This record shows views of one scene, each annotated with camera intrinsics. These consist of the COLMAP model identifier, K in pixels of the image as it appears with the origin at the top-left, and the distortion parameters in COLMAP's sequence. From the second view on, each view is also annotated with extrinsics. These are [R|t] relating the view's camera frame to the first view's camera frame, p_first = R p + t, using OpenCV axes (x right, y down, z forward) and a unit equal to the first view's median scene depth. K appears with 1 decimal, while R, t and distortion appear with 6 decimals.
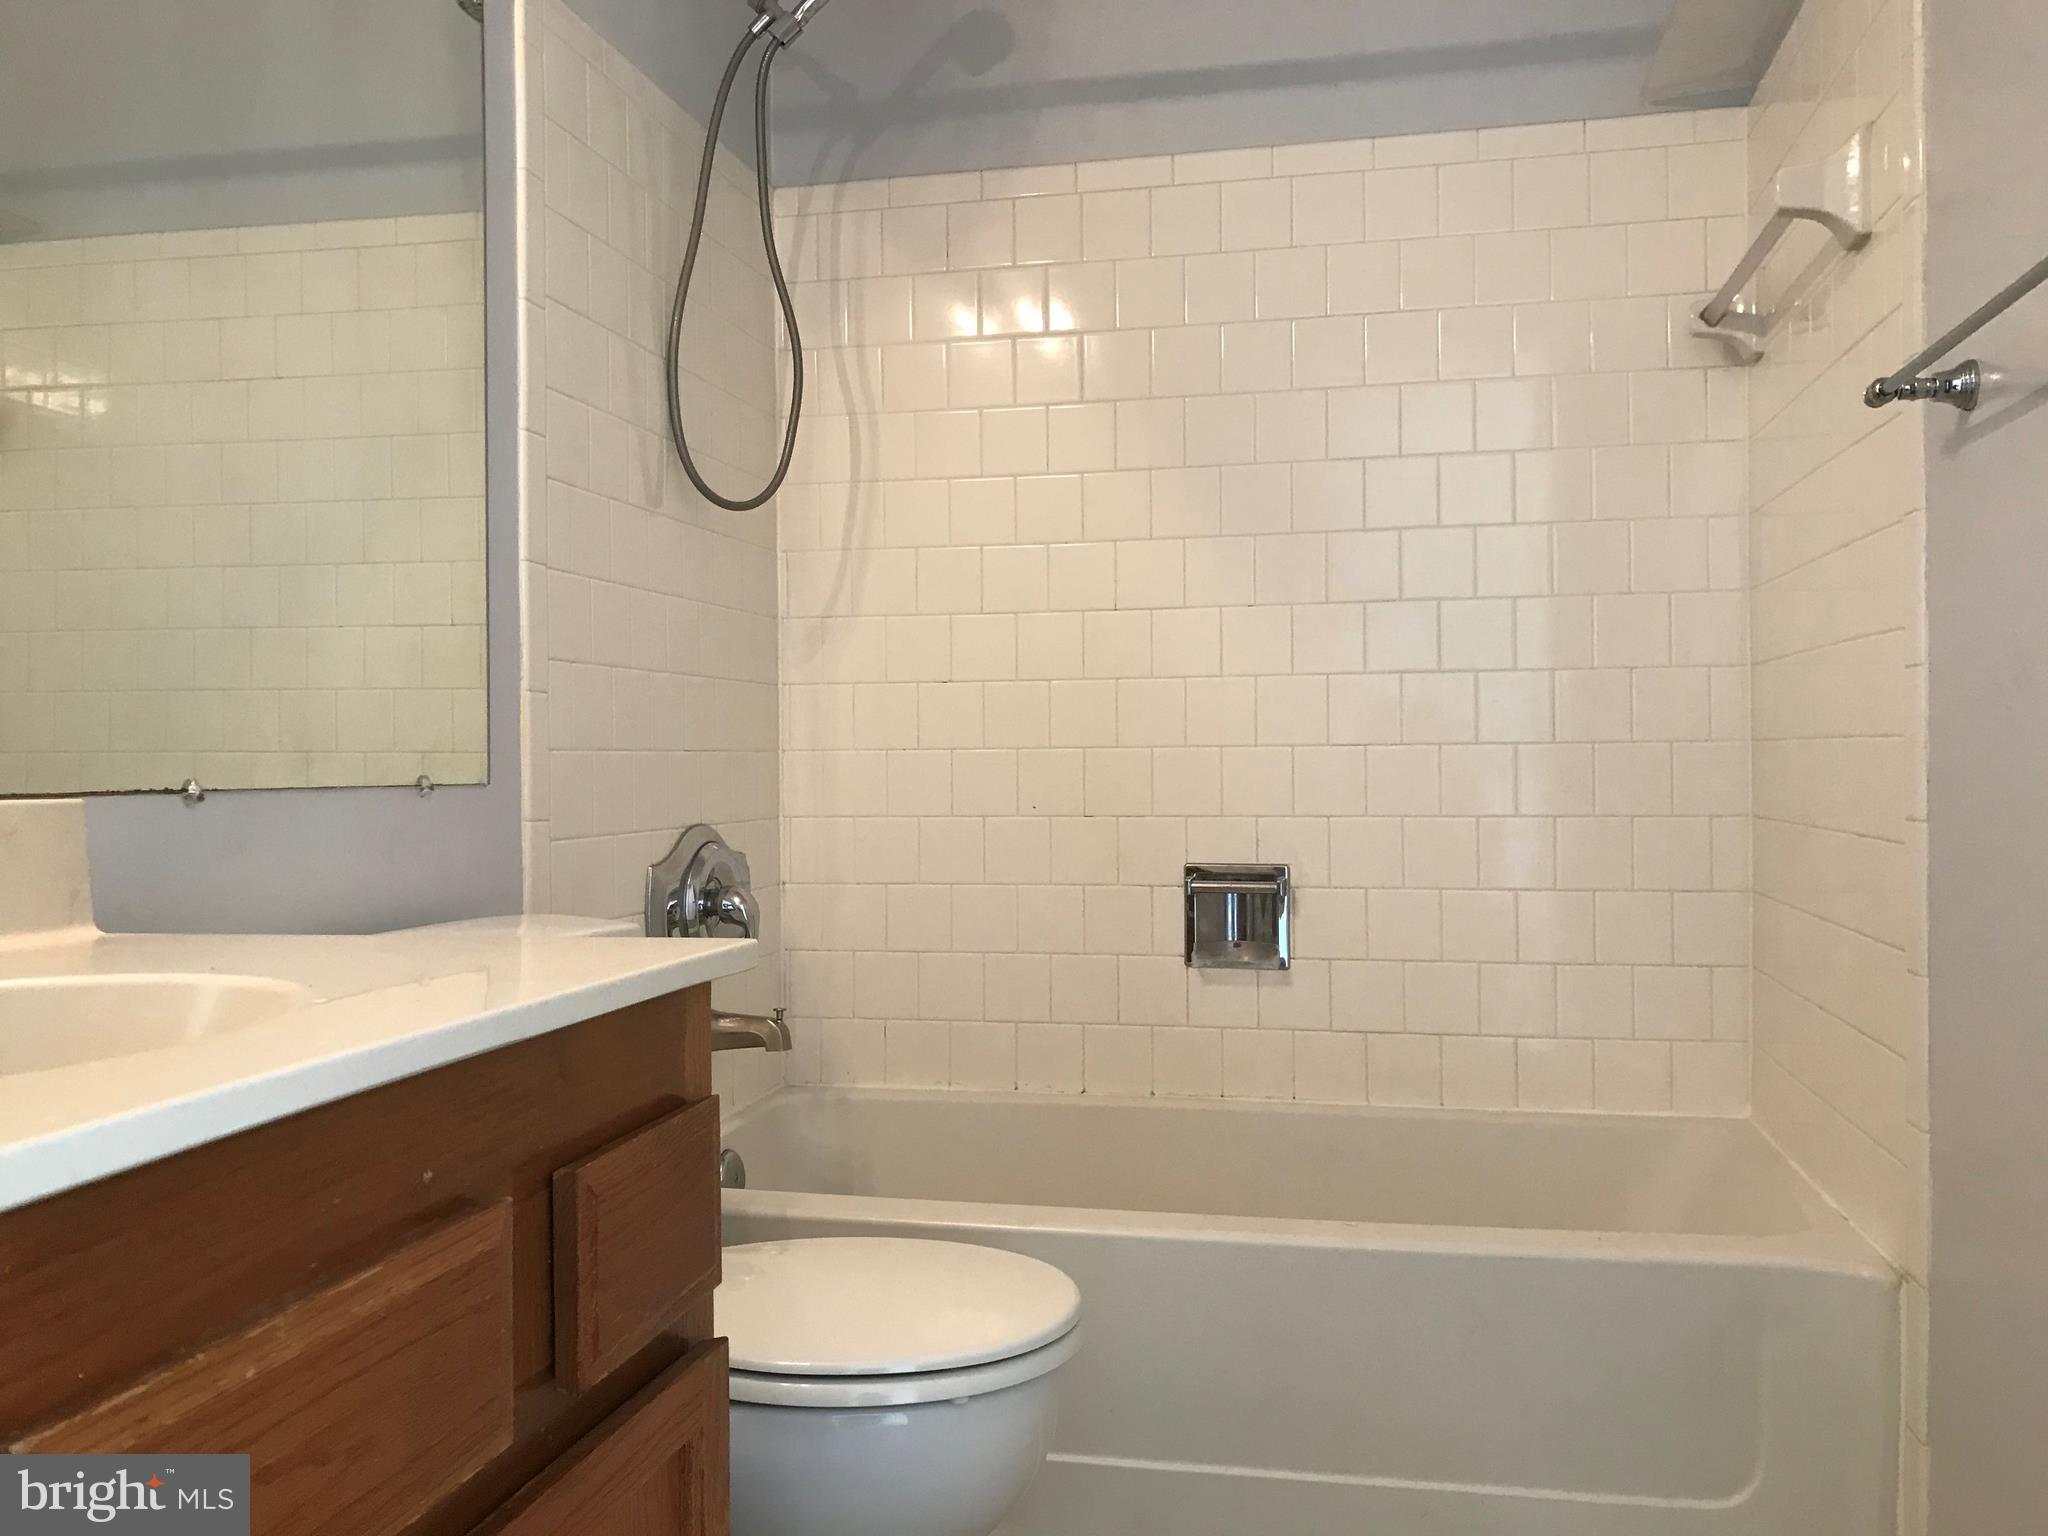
lens RADIAL K [[1675.3, 0, 1018.1], [0, 1675.3, 763.1], [0, 0, 1]] dist [0.032975, -0.041055]
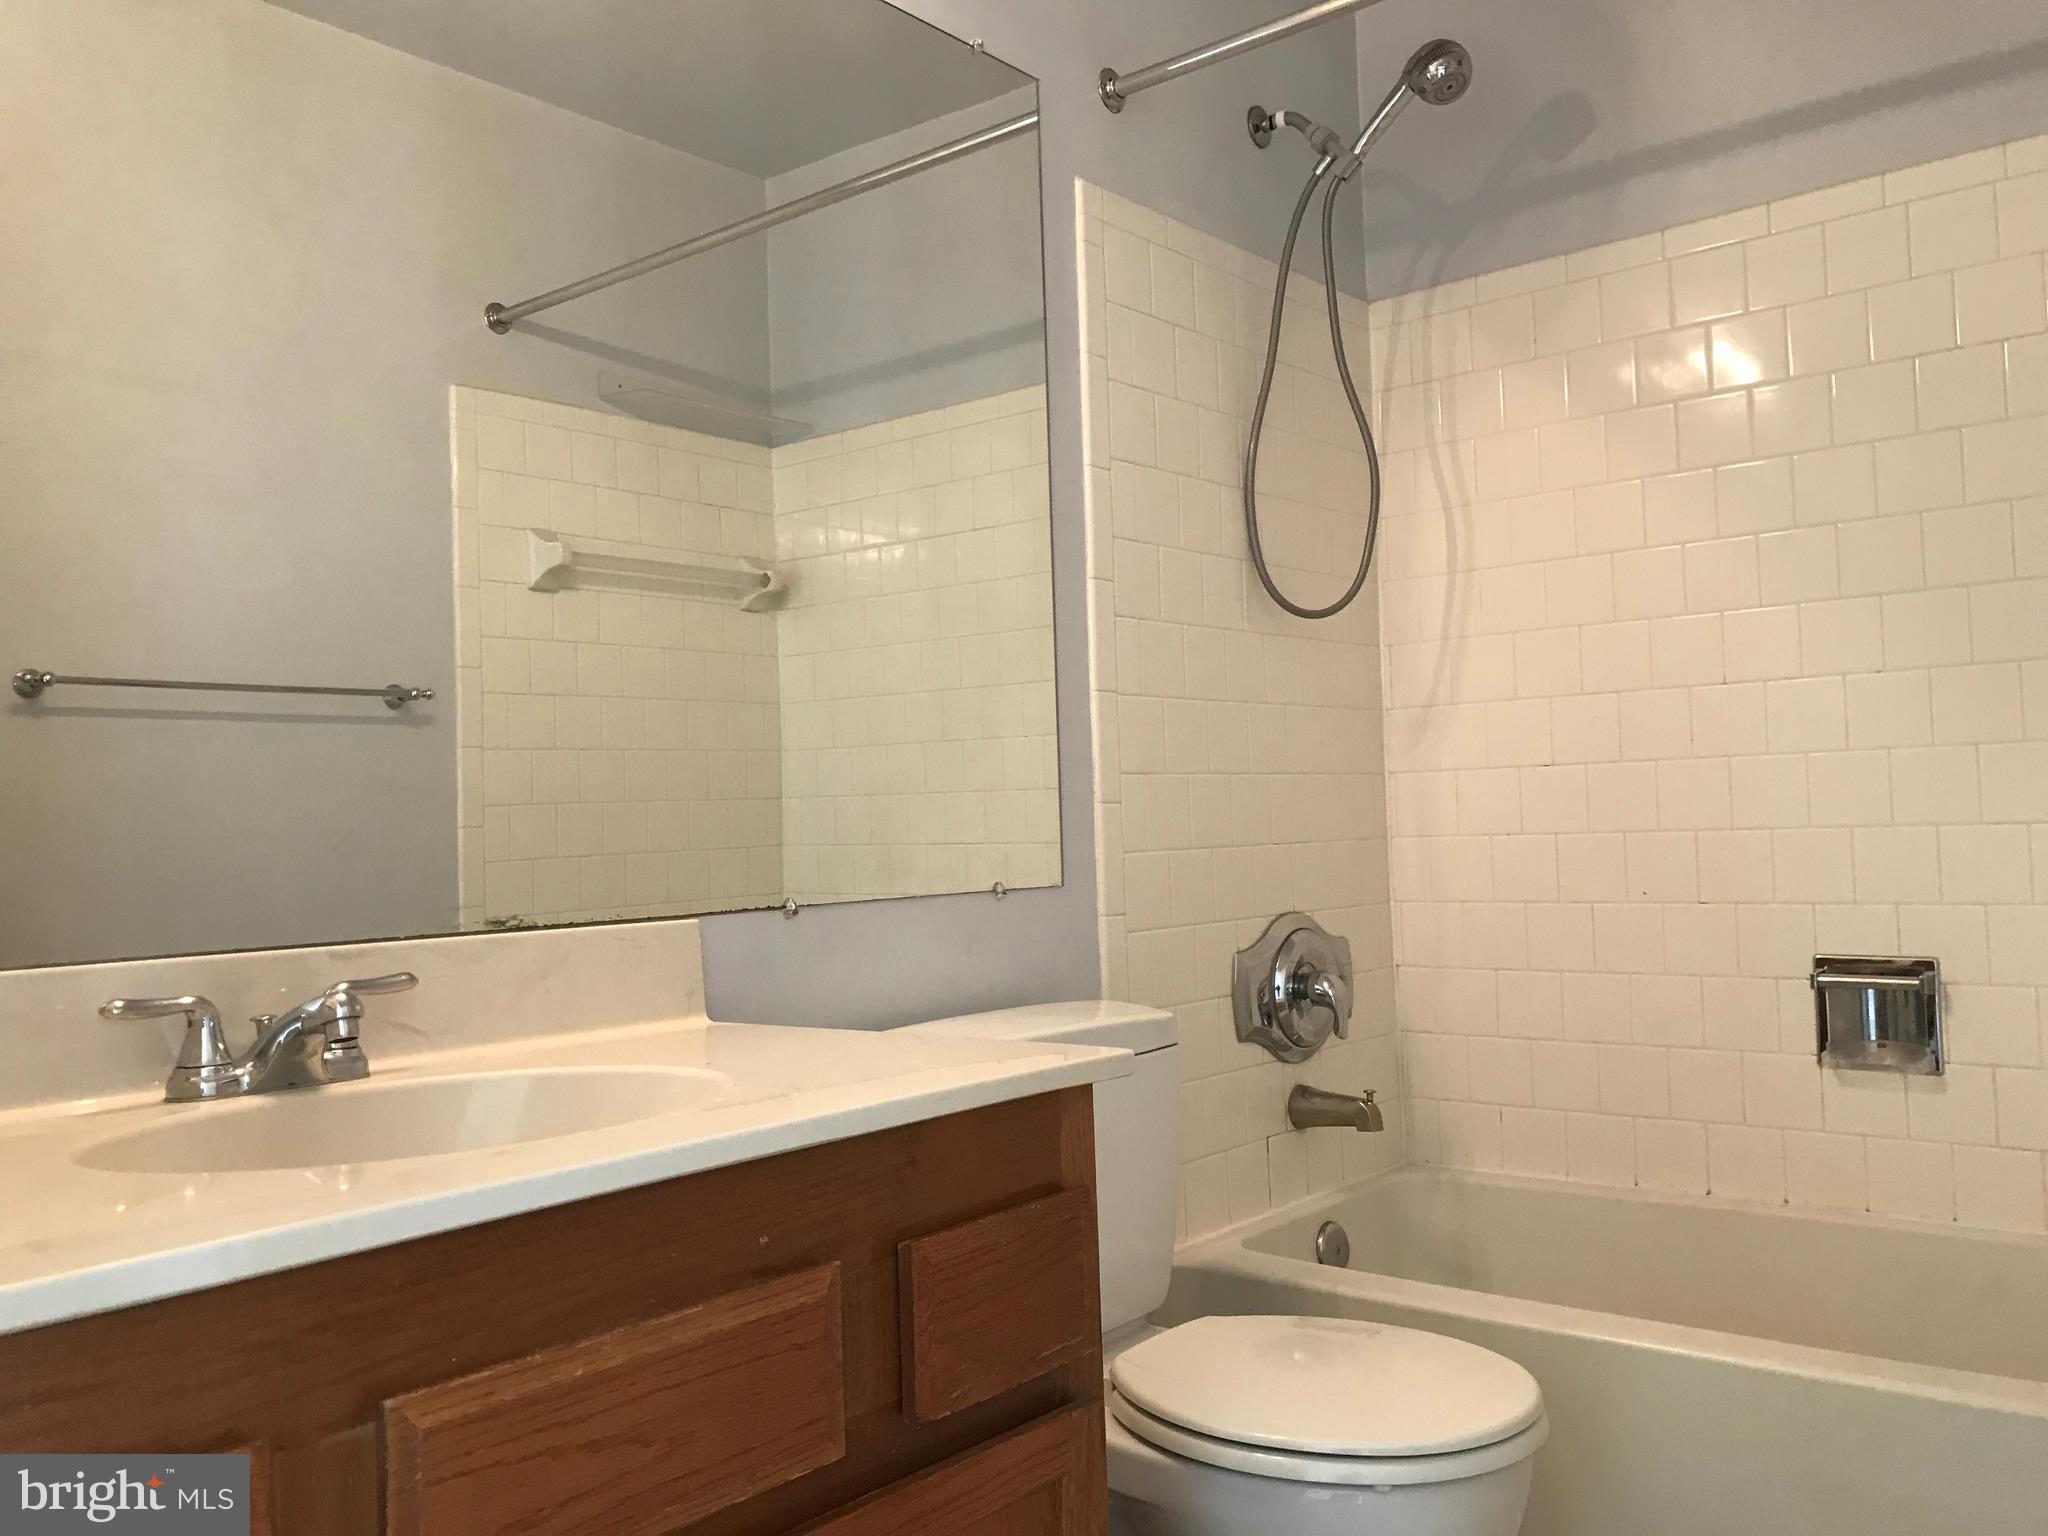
lens RADIAL K [[1675.3, 0, 1026.0], [0, 1675.3, 762.6], [0, 0, 1]] dist [0.032975, -0.041055]
pose [[0.889887, -0.037048, -0.454675, 0.151558], [0.024389, 0.999135, -0.033677, -0.027676], [0.455529, 0.018880, 0.890020, -0.032247]]
